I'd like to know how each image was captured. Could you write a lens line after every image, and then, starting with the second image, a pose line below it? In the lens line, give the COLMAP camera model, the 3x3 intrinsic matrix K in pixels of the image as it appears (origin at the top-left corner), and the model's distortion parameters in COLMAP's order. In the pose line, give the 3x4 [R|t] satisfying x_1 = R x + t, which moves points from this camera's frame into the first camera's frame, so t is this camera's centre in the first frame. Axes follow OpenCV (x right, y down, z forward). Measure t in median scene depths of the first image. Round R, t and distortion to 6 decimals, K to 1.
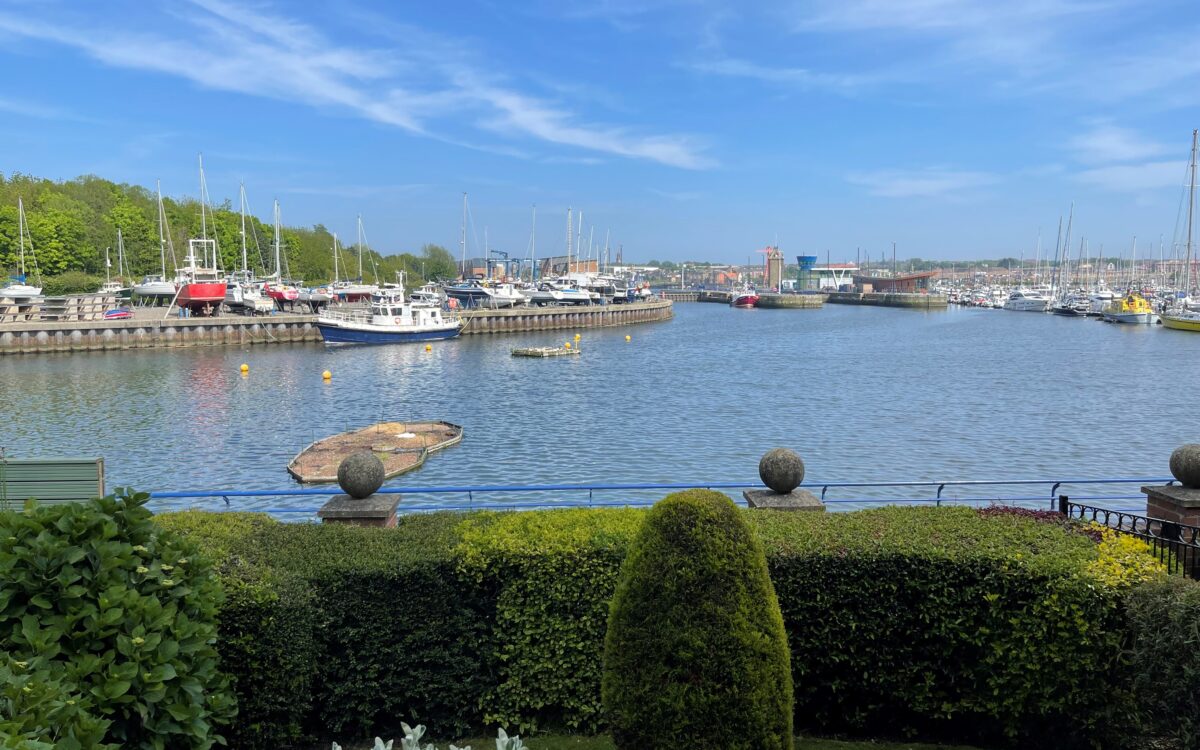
lens RADIAL K [[834.3, 0, 600.0], [0, 834.3, 375.0], [0, 0, 1]] dist [0.042998, -0.060684]
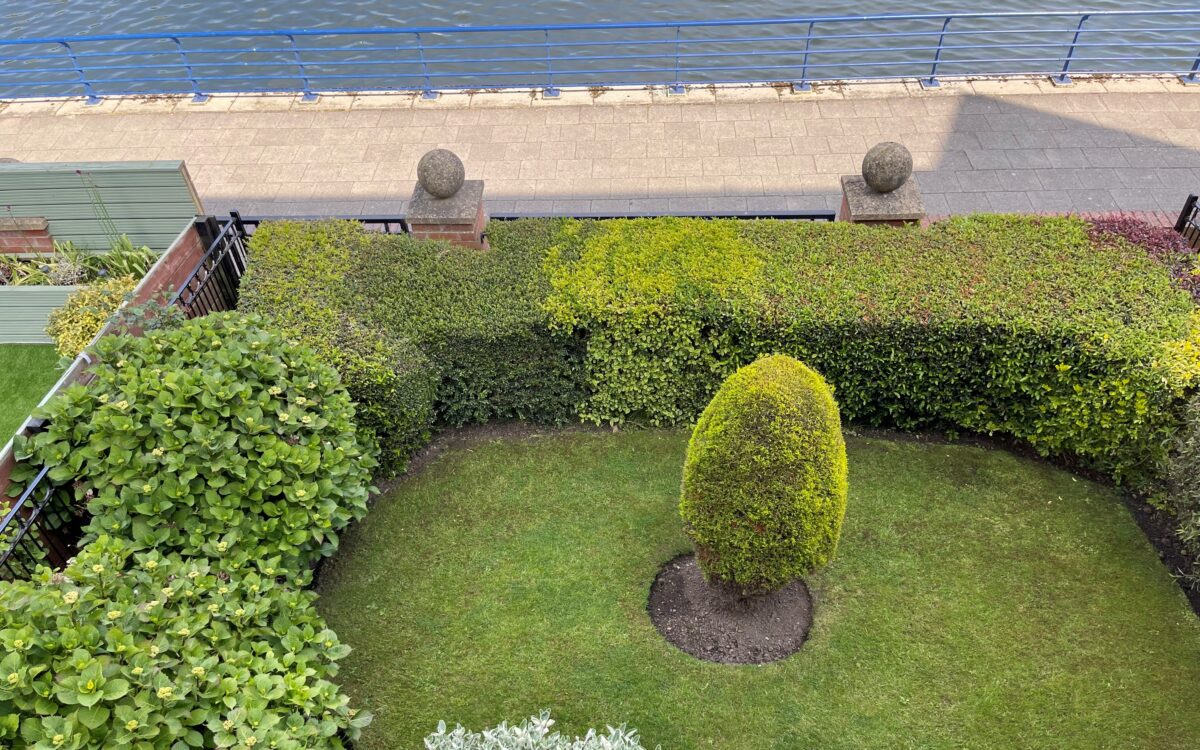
lens RADIAL K [[834.3, 0, 600.0], [0, 834.3, 375.0], [0, 0, 1]] dist [0.042998, -0.060684]
pose [[0.995774, 0.037361, -0.083889, -0.014140], [0.026398, 0.758483, 0.651158, -0.406333], [0.087956, -0.650621, 0.754292, 0.160408]]
